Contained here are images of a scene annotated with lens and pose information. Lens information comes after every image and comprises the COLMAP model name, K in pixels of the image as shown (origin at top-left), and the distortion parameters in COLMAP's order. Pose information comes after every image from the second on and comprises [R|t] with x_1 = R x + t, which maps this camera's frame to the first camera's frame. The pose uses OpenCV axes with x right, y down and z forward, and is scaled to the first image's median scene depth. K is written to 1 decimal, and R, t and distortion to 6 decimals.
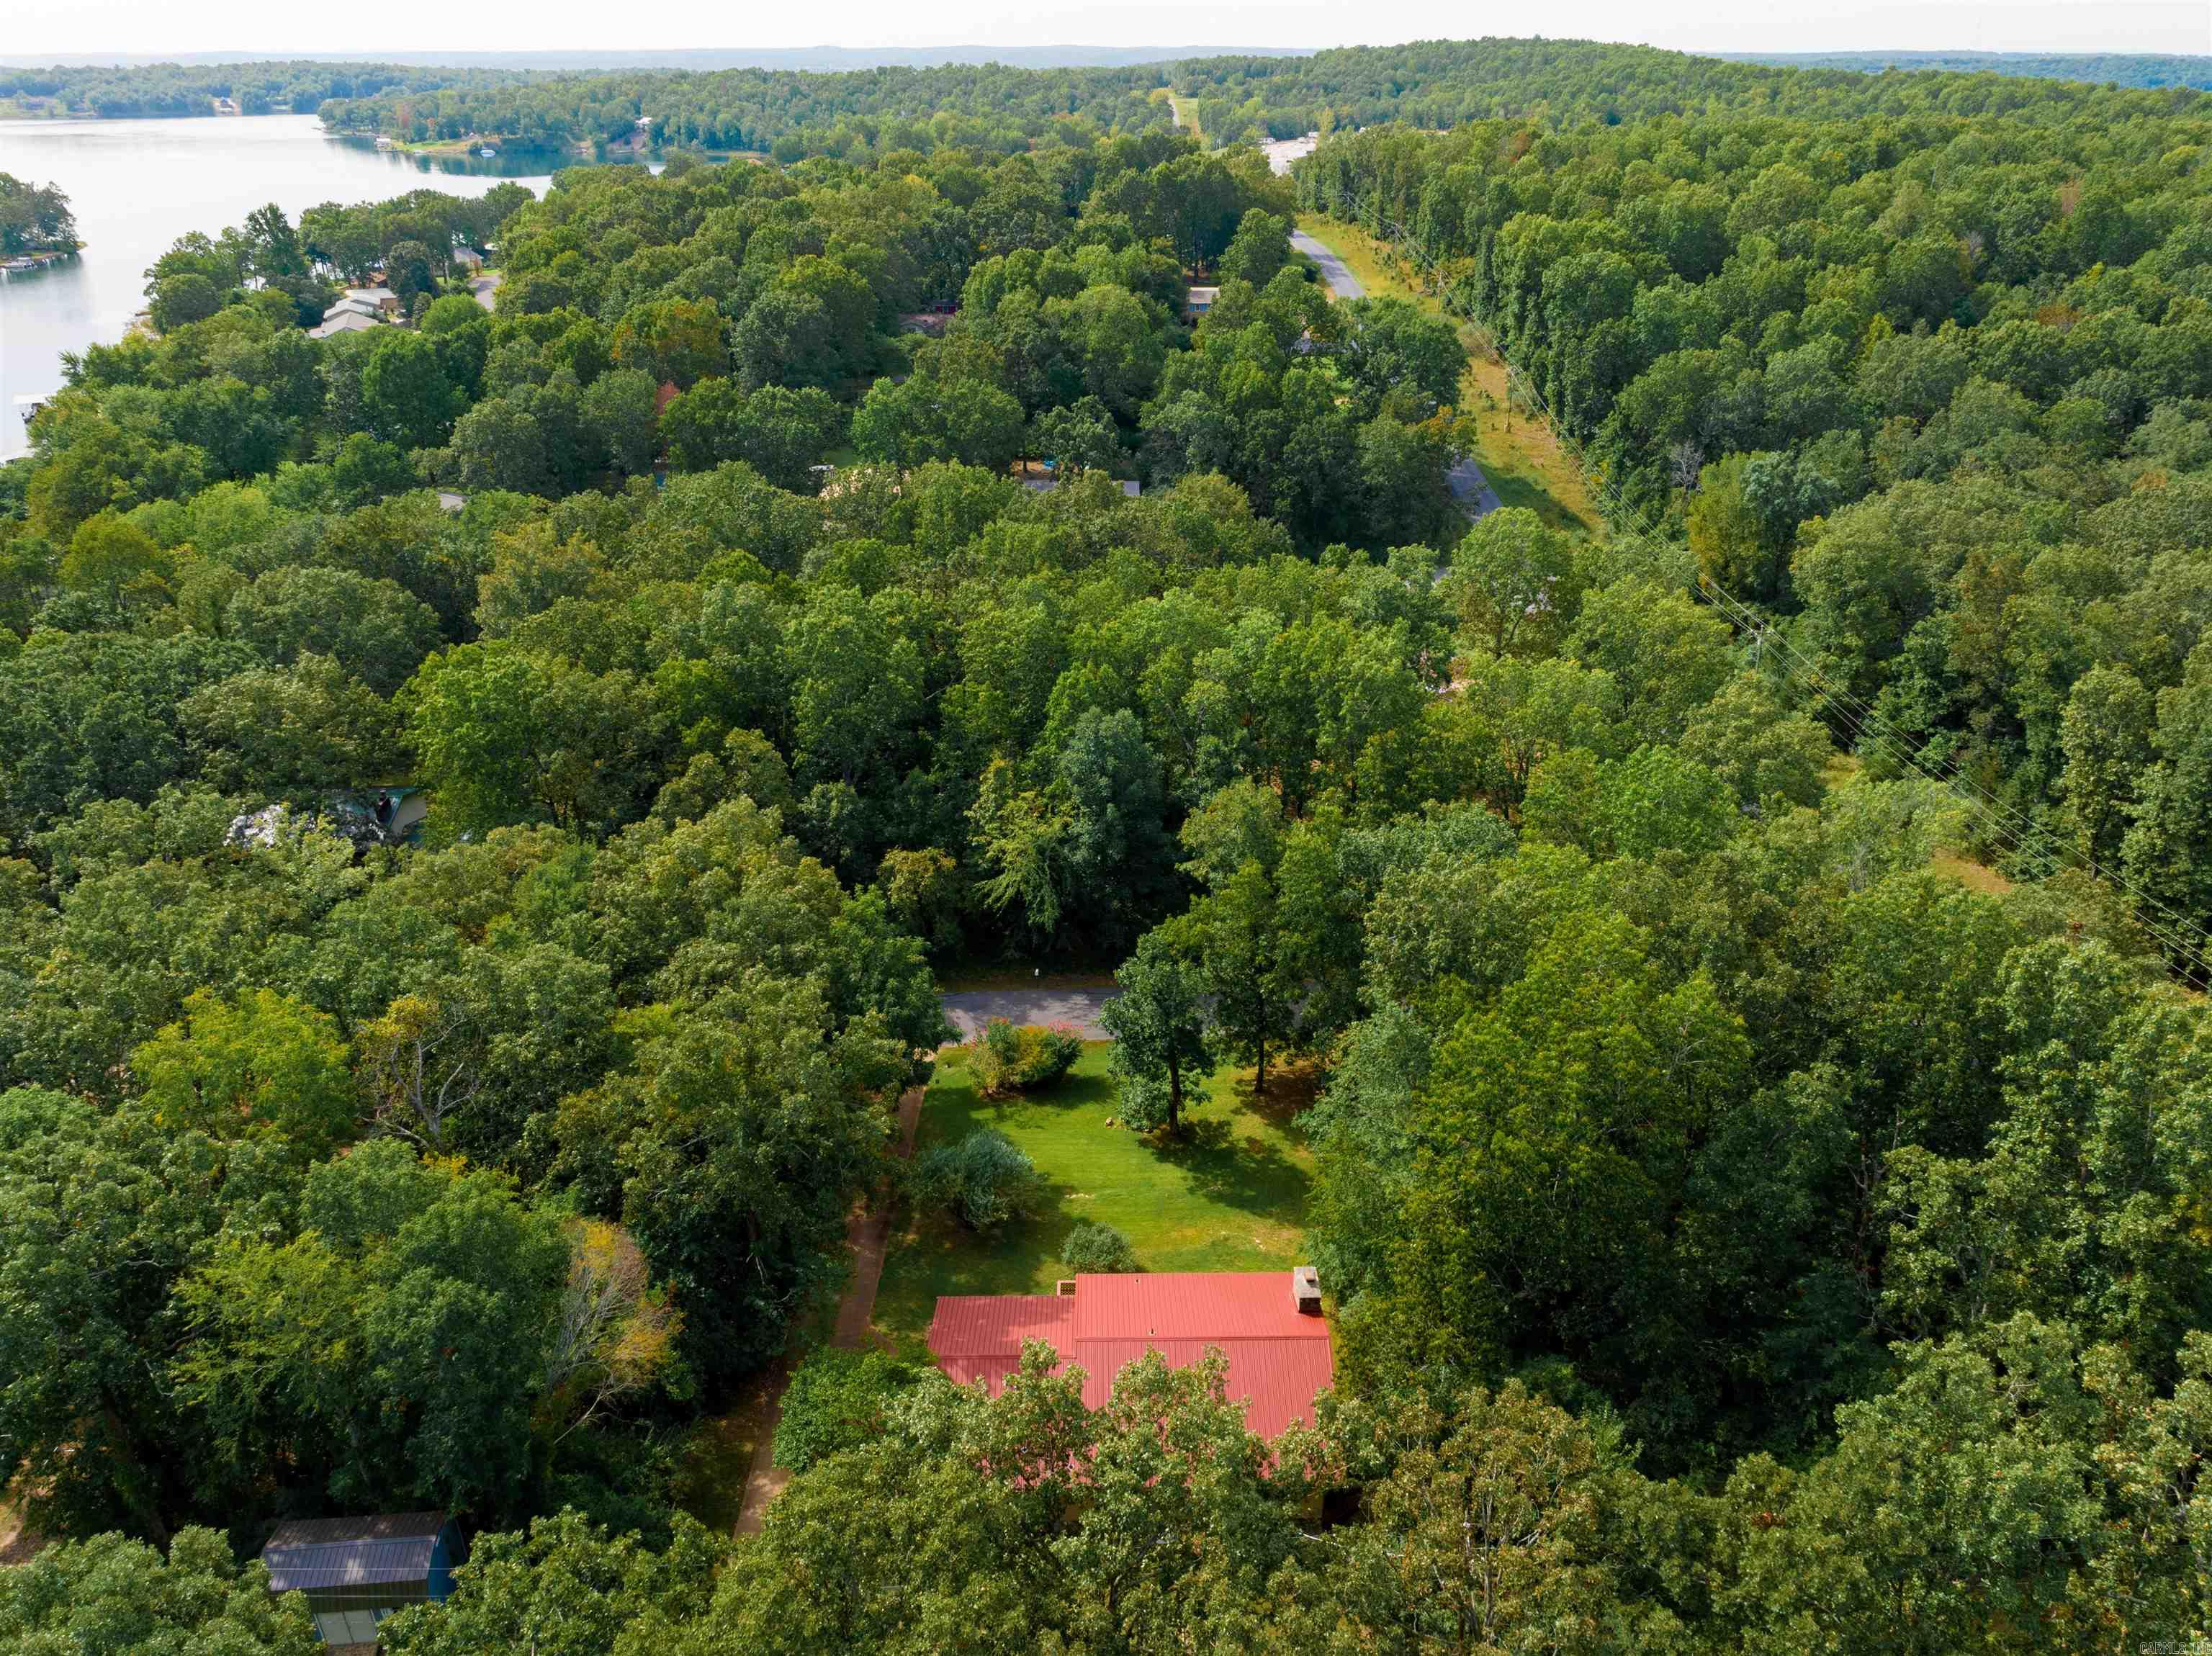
lens RADIAL K [[1552.8, 0, 1124.6], [0, 1552.8, 826.7], [0, 0, 1]] dist [-0.041769, 0.027347]
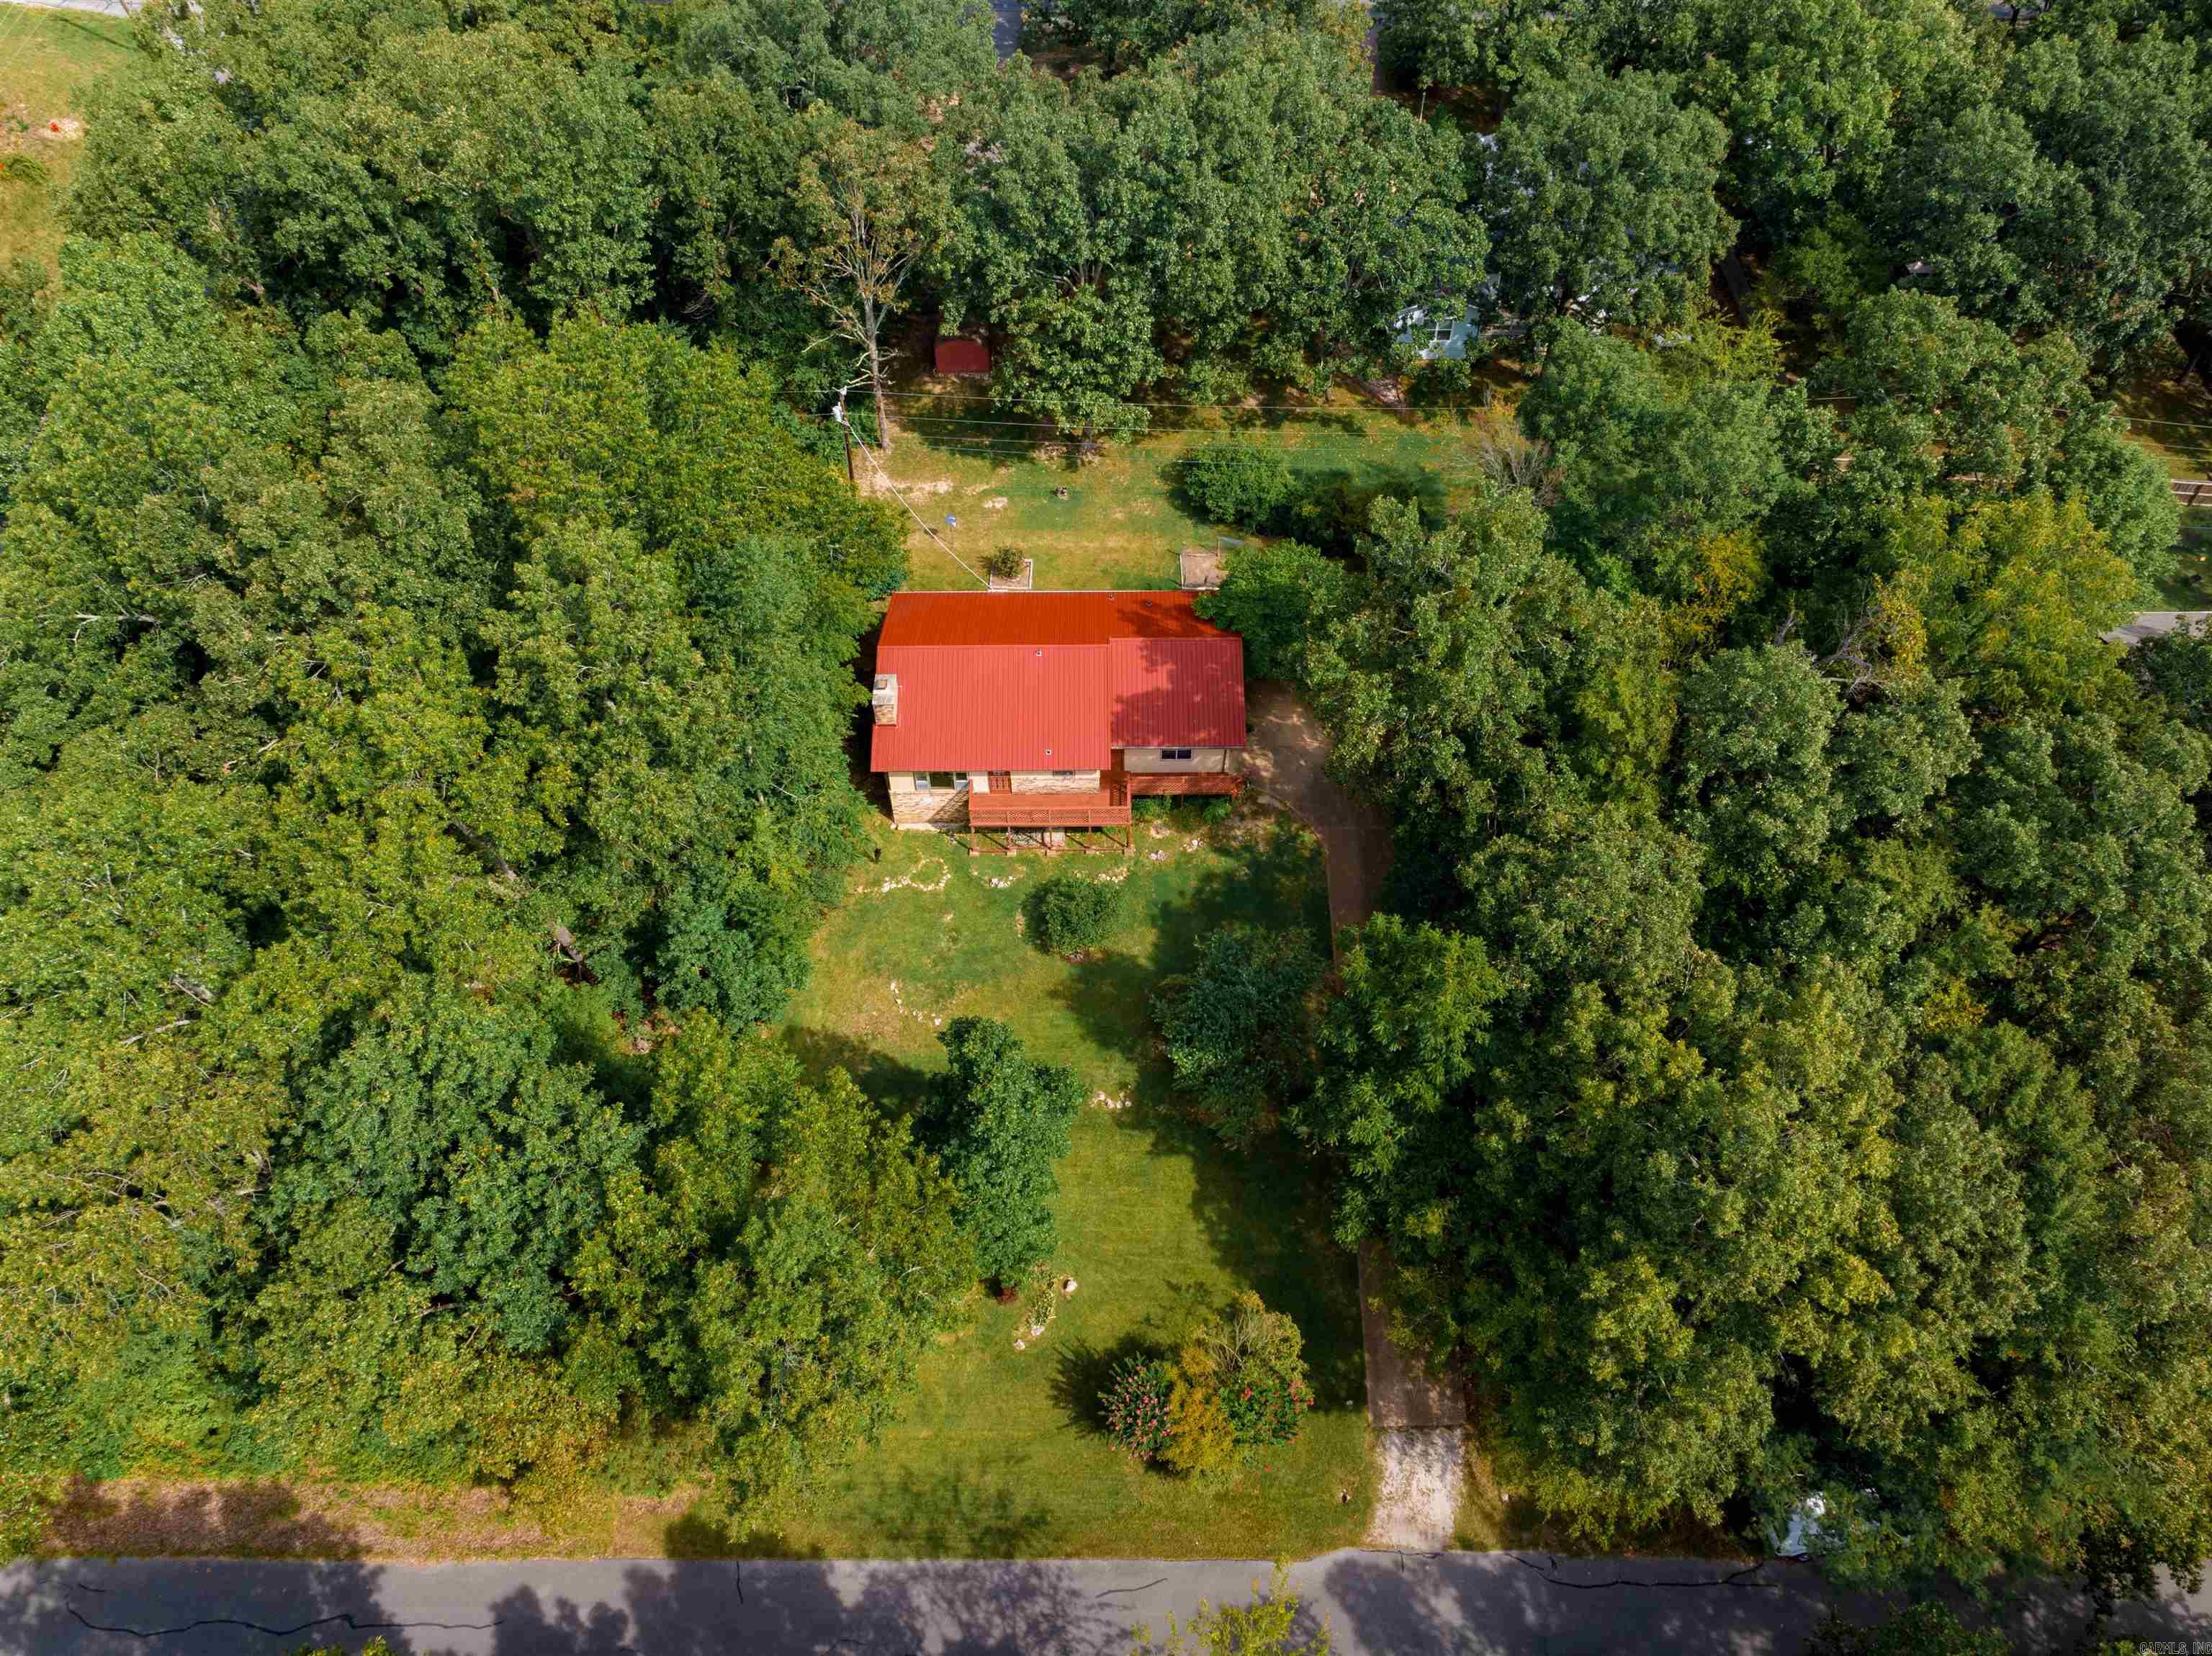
lens RADIAL K [[1552.8, 0, 1107.1], [0, 1552.8, 842.4], [0, 0, 1]] dist [-0.041769, 0.027347]
pose [[-0.999920, -0.009613, 0.008253, -0.025835], [0.006072, 0.208177, 0.978072, -0.434531], [-0.011121, 0.978044, -0.208102, 0.827373]]
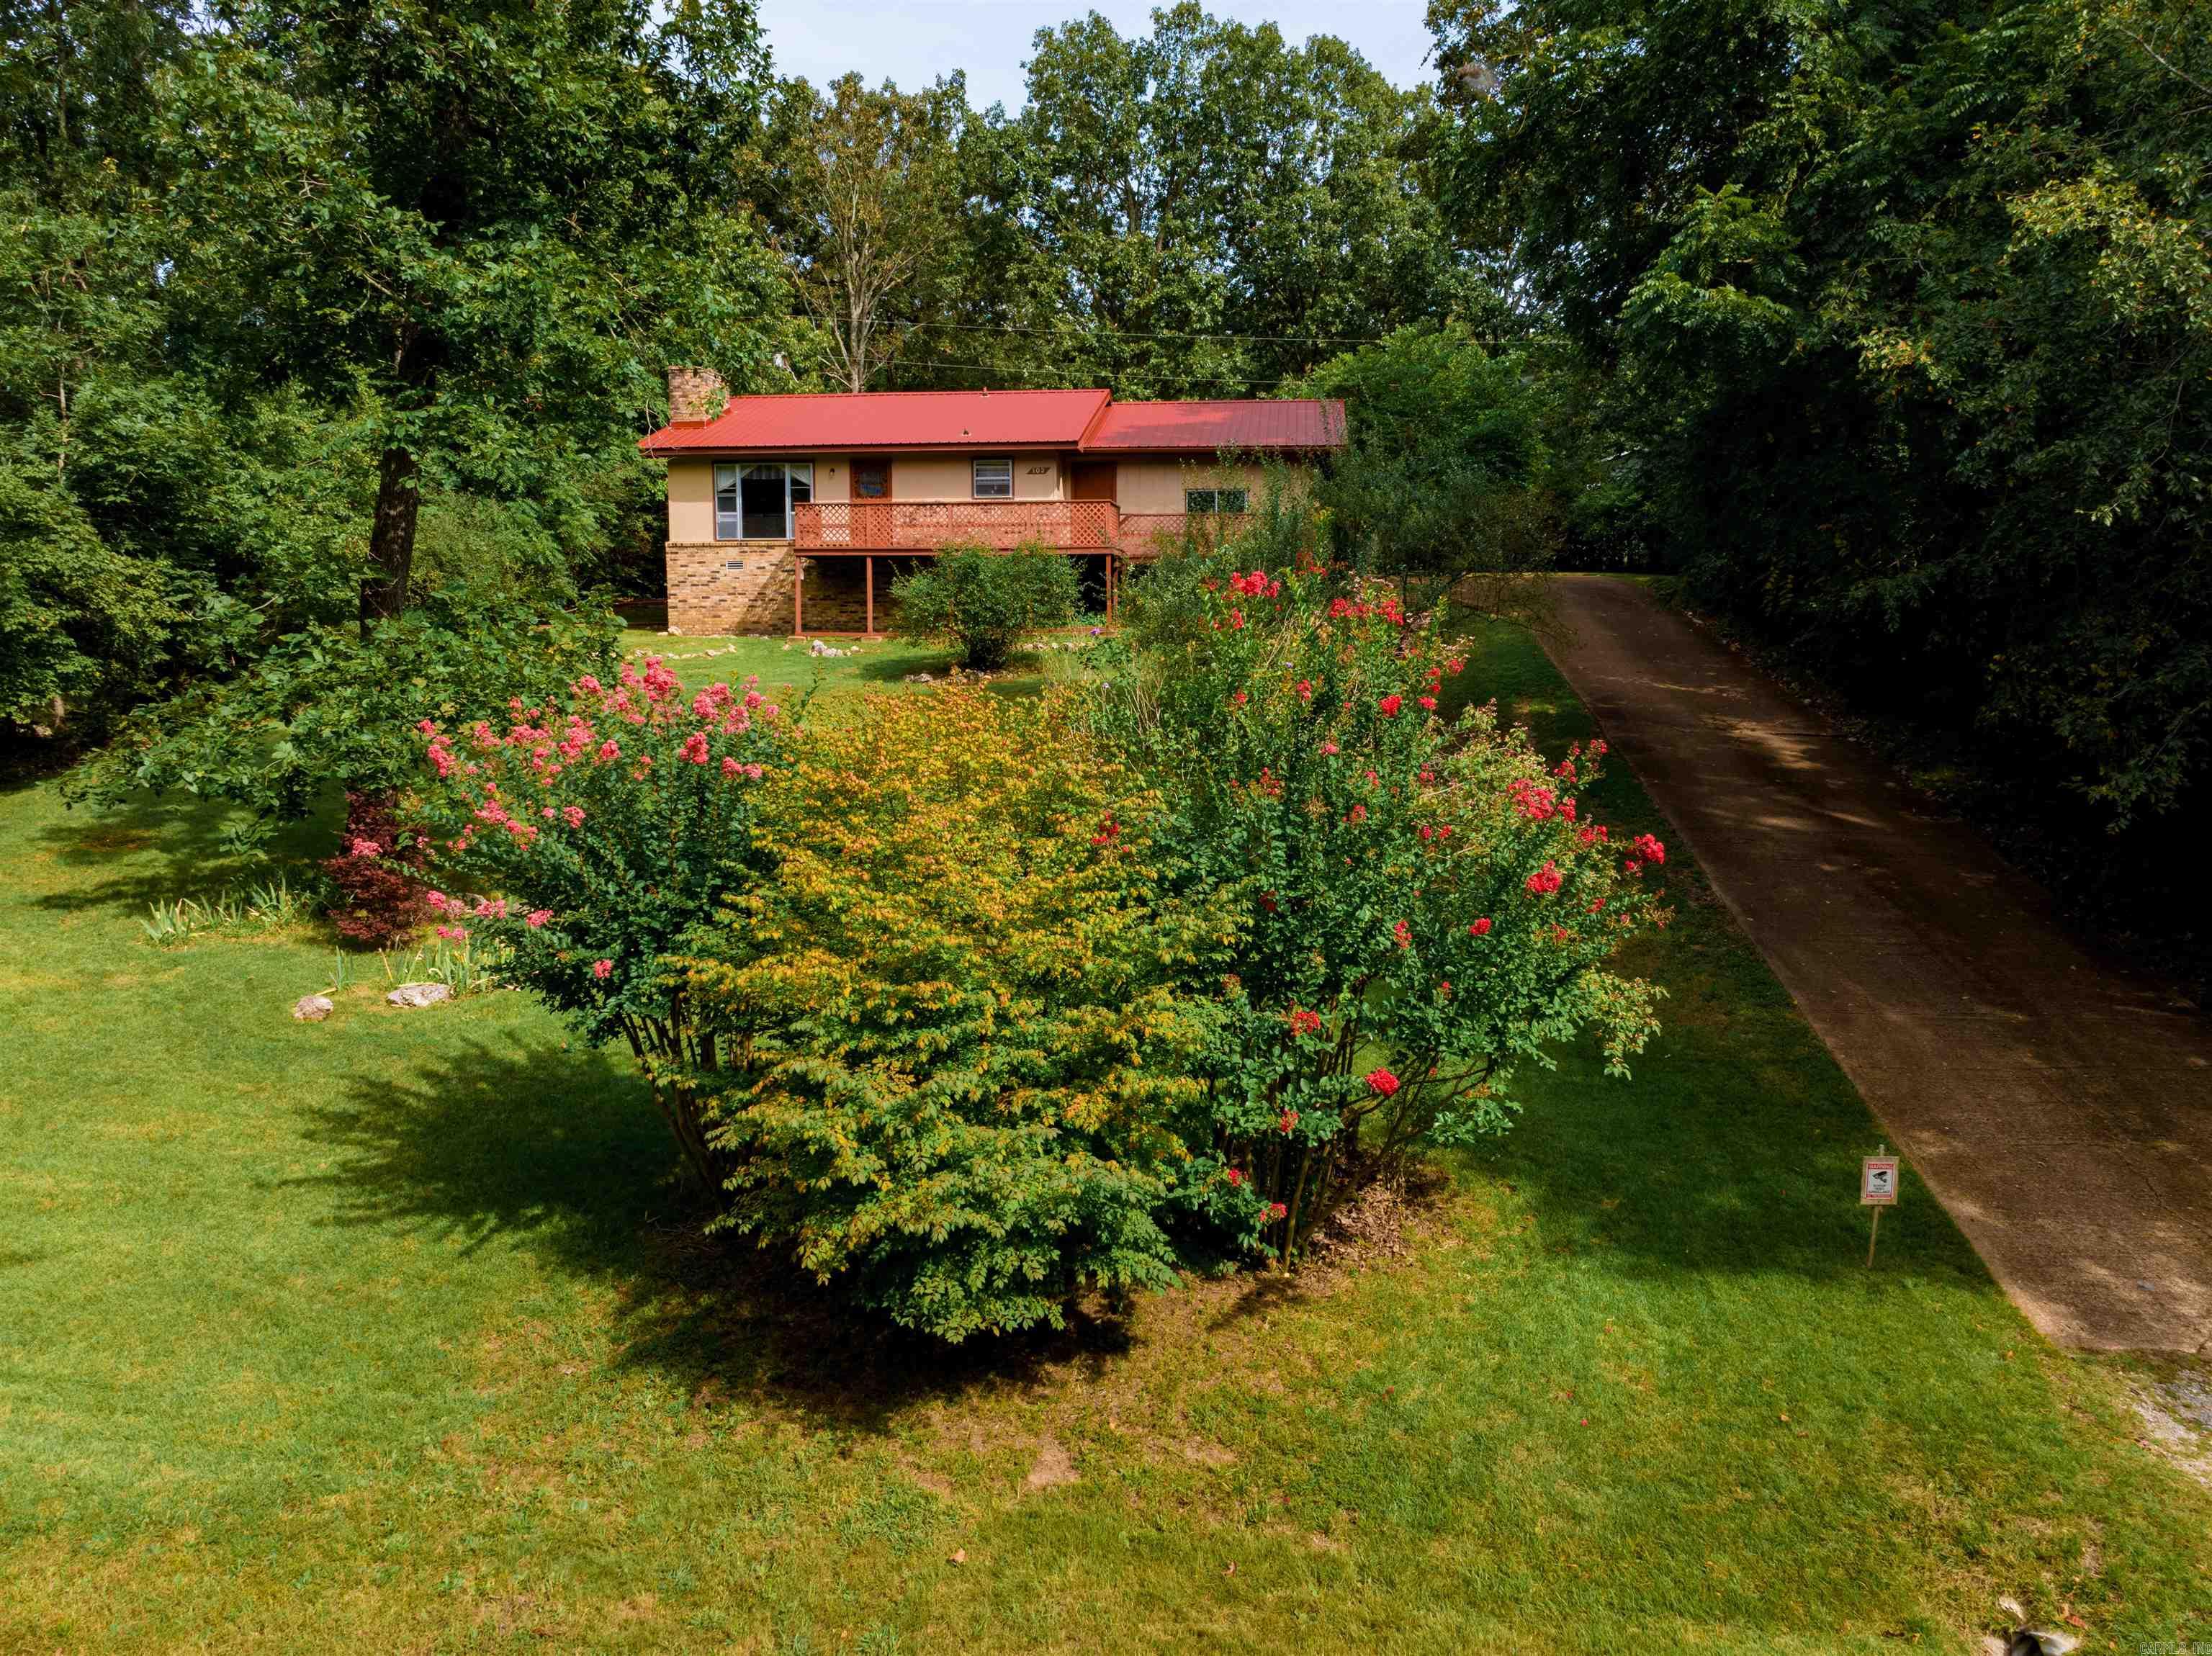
lens RADIAL K [[1552.8, 0, 1114.5], [0, 1552.8, 815.2], [0, 0, 1]] dist [-0.041769, 0.027347]
pose [[-0.990956, -0.024561, 0.131919, -0.074964], [0.054513, 0.824639, 0.563027, 0.072082], [-0.122614, 0.565126, -0.815842, 0.976593]]
